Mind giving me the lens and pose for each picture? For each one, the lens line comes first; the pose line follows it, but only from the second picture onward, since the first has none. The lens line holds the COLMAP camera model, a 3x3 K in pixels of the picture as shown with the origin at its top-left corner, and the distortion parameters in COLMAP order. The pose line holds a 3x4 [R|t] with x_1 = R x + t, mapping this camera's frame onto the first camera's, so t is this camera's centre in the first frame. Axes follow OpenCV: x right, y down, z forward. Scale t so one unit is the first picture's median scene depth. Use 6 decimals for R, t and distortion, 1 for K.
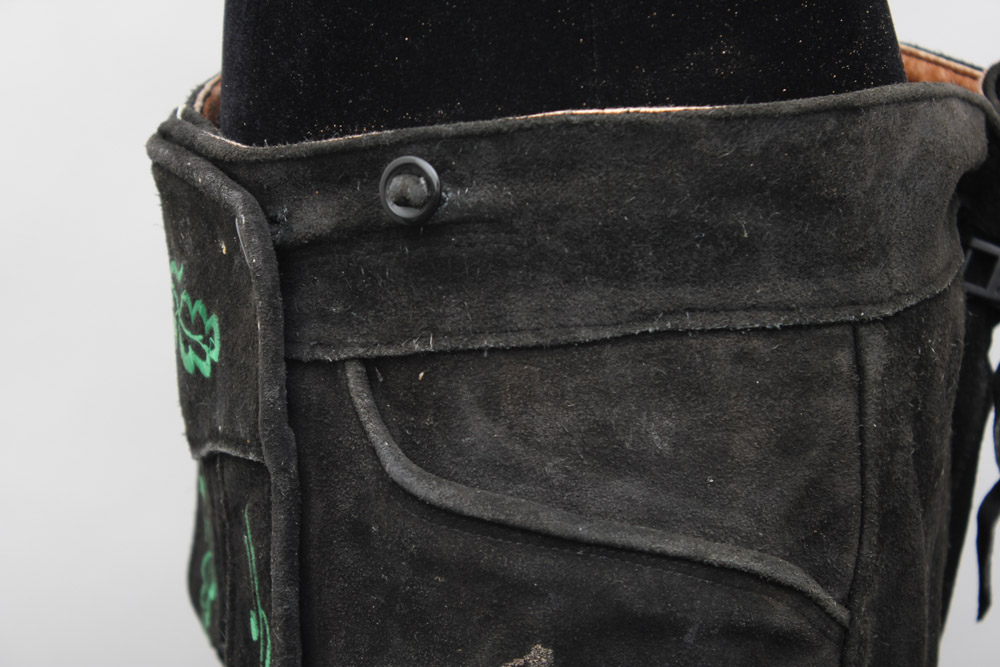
lens RADIAL K [[2359.1, 0, 497.3], [0, 2359.1, 334.6], [0, 0, 1]] dist [0.067921, 0.000000]
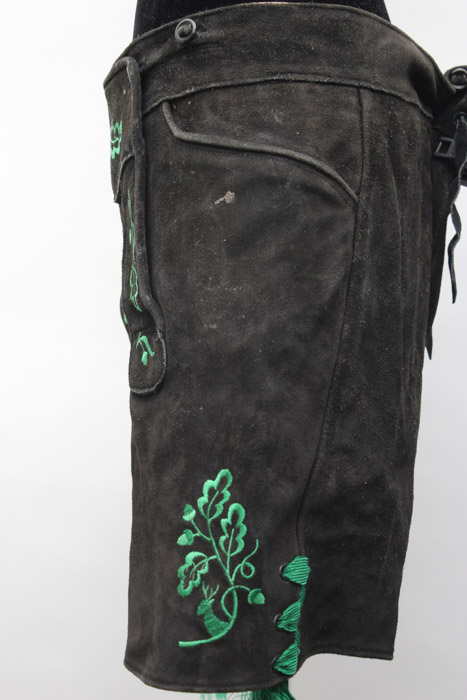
lens RADIAL K [[1359.4, 0, 235.3], [0, 1359.4, 347.3], [0, 0, 1]] dist [0.040858, 0.000000]
pose [[0.991454, -0.008822, -0.130159, 0.213765], [-0.029878, 0.955838, -0.292371, 0.720868], [0.126990, 0.293761, 0.947406, -0.350650]]
